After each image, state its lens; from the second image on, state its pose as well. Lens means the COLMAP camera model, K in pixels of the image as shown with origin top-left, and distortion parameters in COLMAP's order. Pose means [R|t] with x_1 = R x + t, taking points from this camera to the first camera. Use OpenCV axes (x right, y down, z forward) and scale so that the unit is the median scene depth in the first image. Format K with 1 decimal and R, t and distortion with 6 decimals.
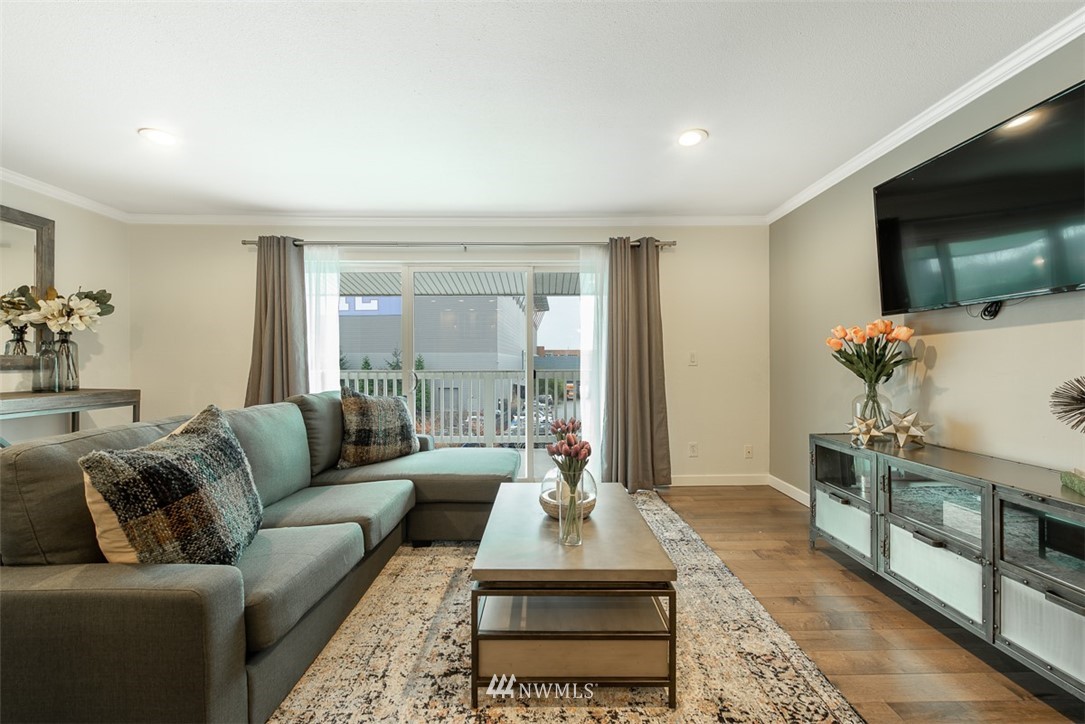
lens RADIAL K [[416.8, 0, 547.8], [0, 416.8, 364.5], [0, 0, 1]] dist [0.001856, 0.000157]
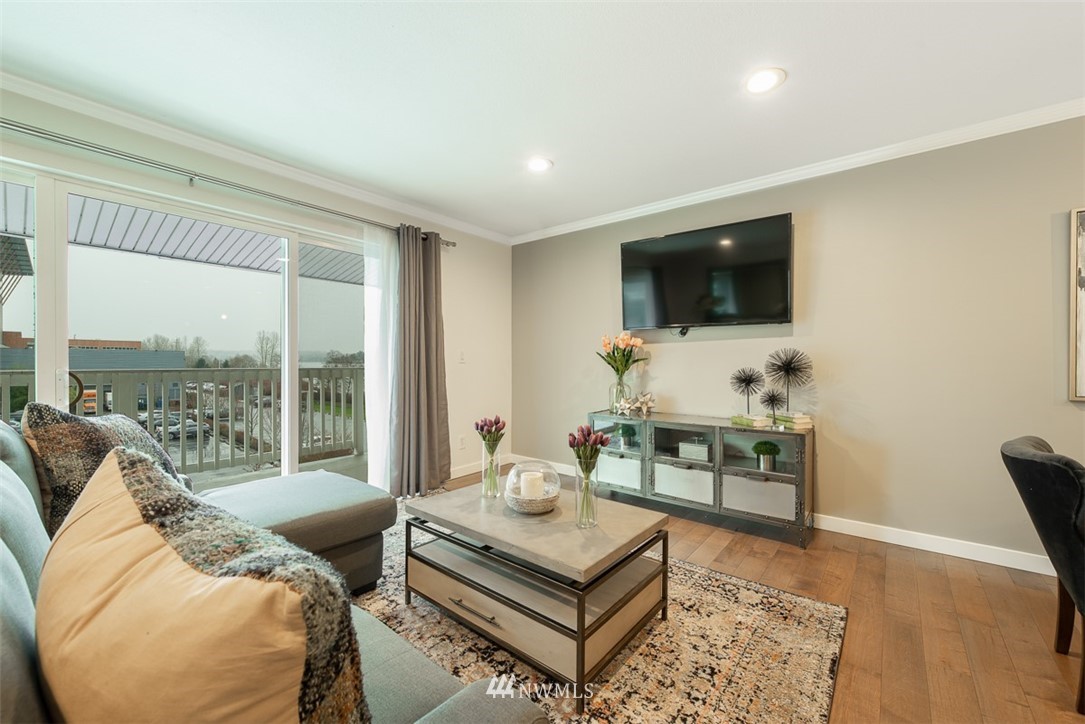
lens RADIAL K [[416.8, 0, 549.8], [0, 416.8, 365.9], [0, 0, 1]] dist [0.001856, 0.000157]
pose [[0.647524, 0.000937, 0.762044, -0.540709], [-0.004442, 0.999987, 0.002545, 0.010191], [-0.762032, -0.005033, 0.647520, 0.246144]]
